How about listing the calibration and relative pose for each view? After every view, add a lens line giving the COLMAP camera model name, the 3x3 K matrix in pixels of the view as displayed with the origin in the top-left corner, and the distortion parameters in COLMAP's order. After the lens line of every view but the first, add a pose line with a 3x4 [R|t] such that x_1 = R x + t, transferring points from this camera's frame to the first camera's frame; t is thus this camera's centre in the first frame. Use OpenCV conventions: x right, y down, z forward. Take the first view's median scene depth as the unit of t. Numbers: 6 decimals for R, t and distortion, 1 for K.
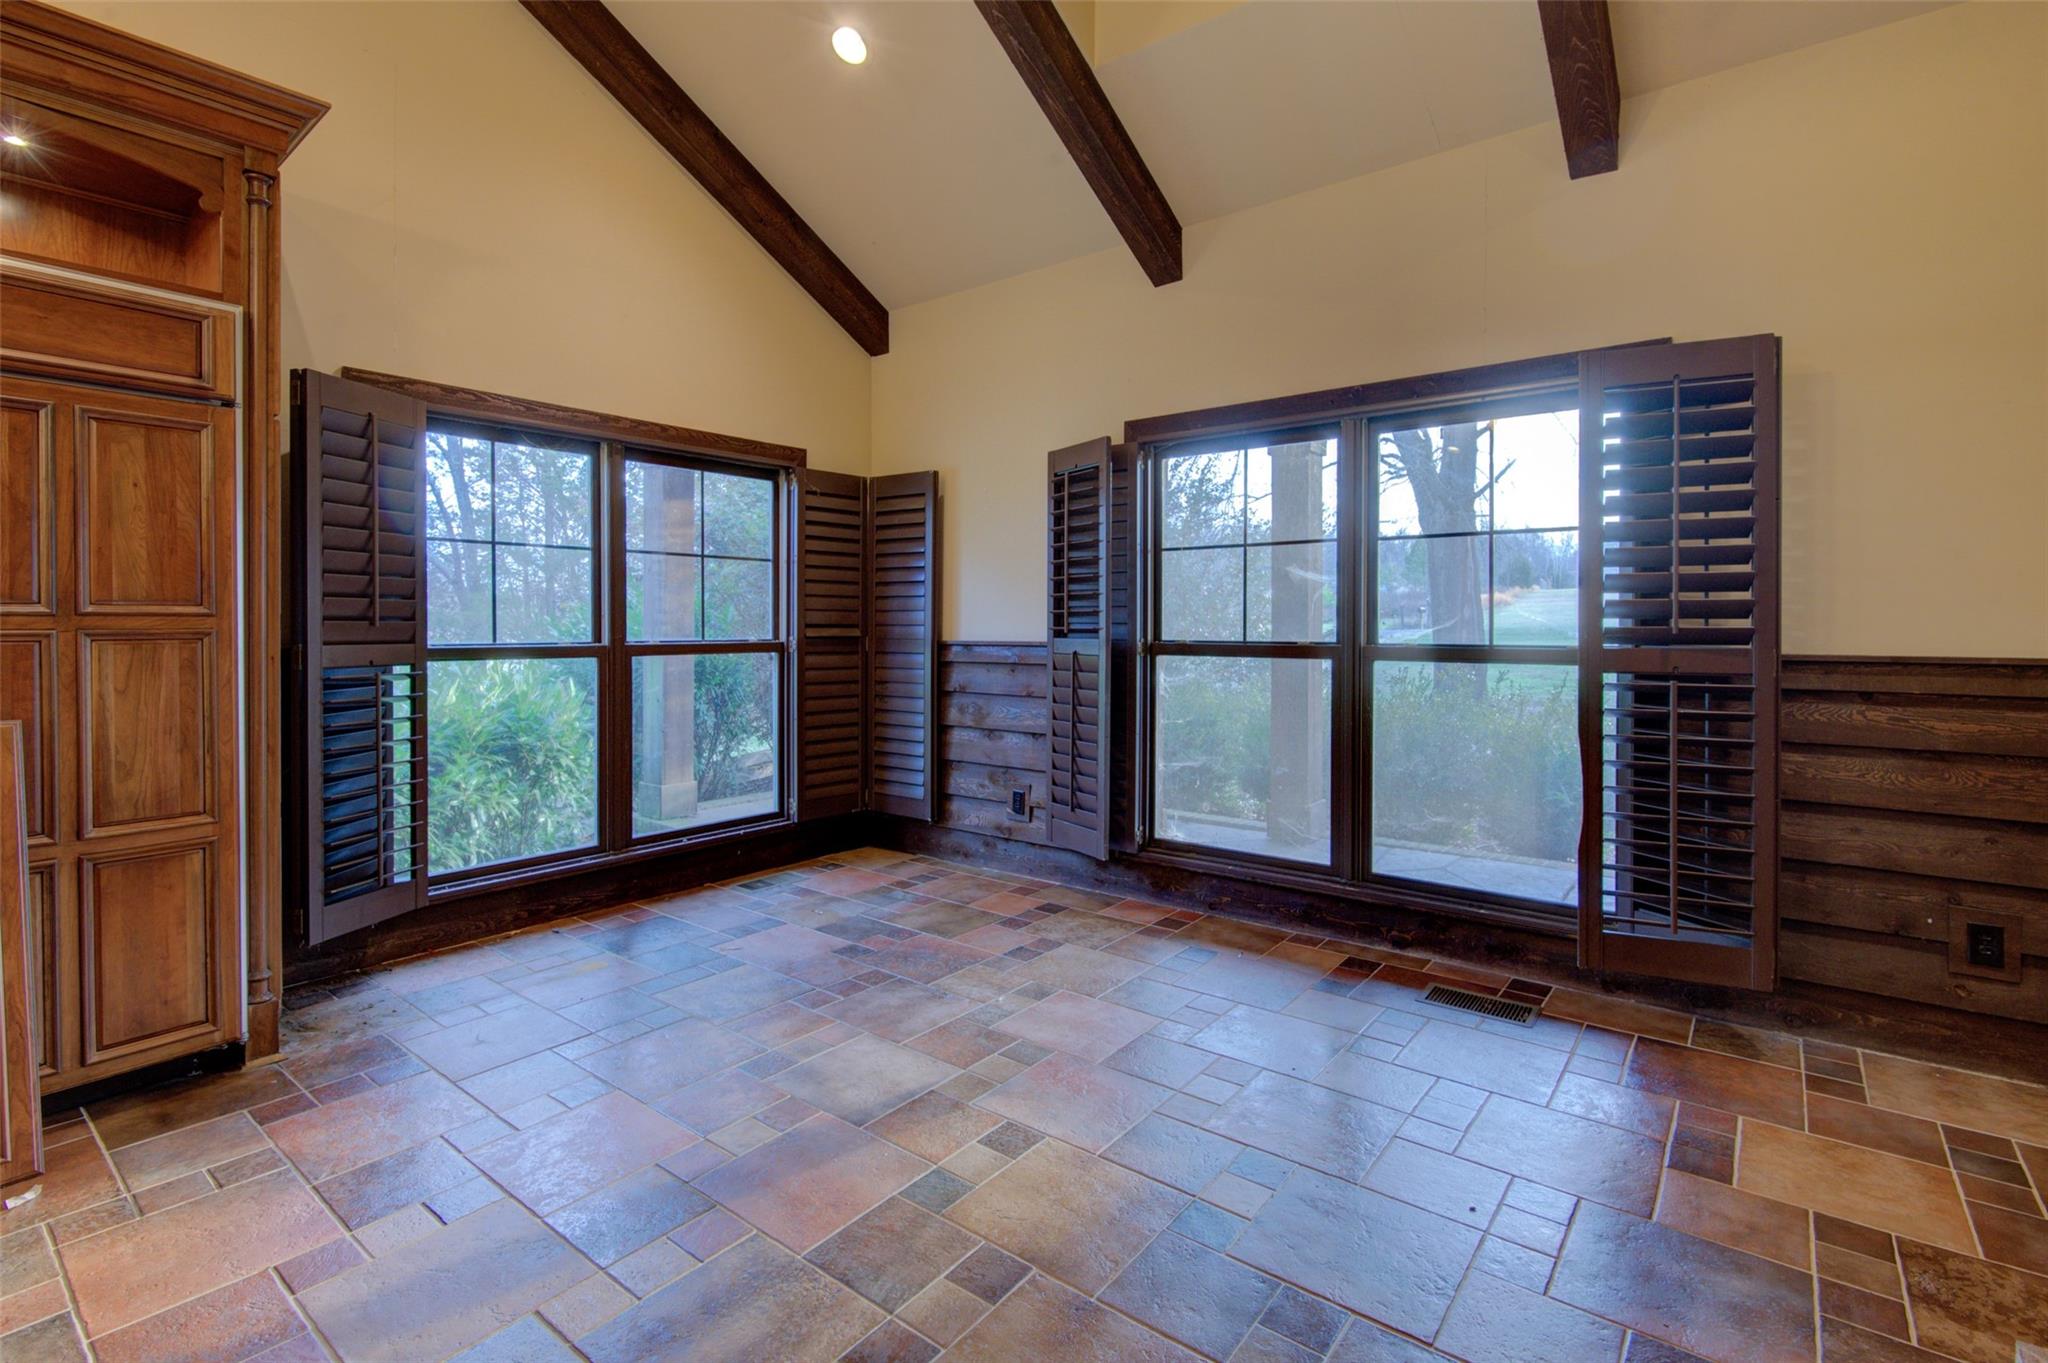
lens RADIAL K [[956.9, 0, 1022.7], [0, 956.9, 619.4], [0, 0, 1]] dist [0.005456, -0.004514]
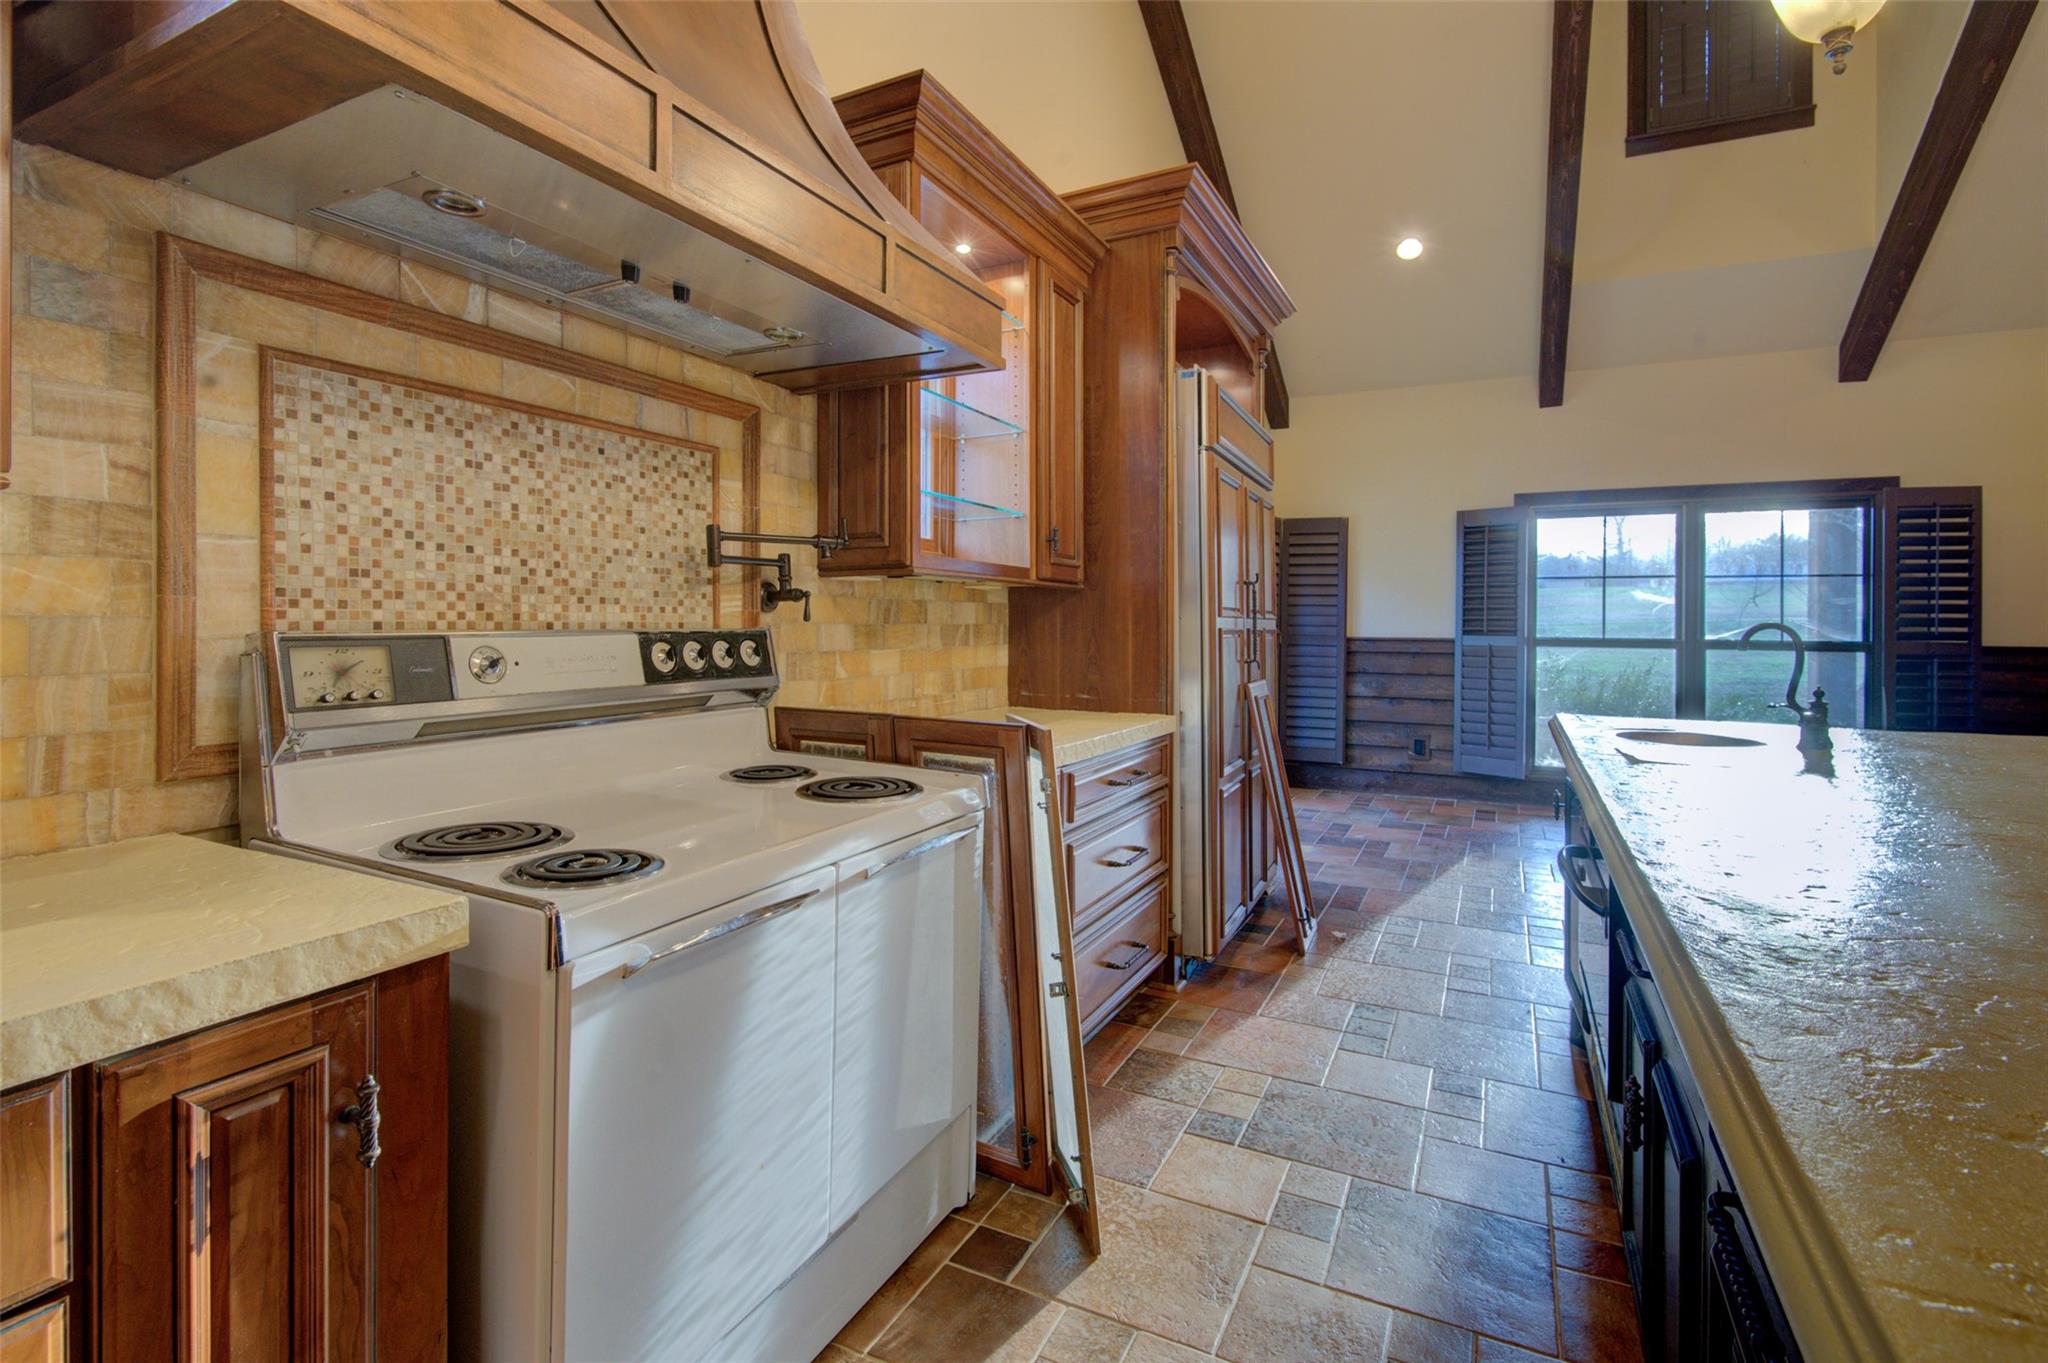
lens RADIAL K [[956.9, 0, 1052.0], [0, 956.9, 625.0], [0, 0, 1]] dist [0.005456, -0.004514]
pose [[0.974578, 0.007605, 0.223919, -0.933380], [-0.009919, 0.999908, 0.009215, -0.003865], [-0.223828, -0.011202, 0.974564, -0.314052]]
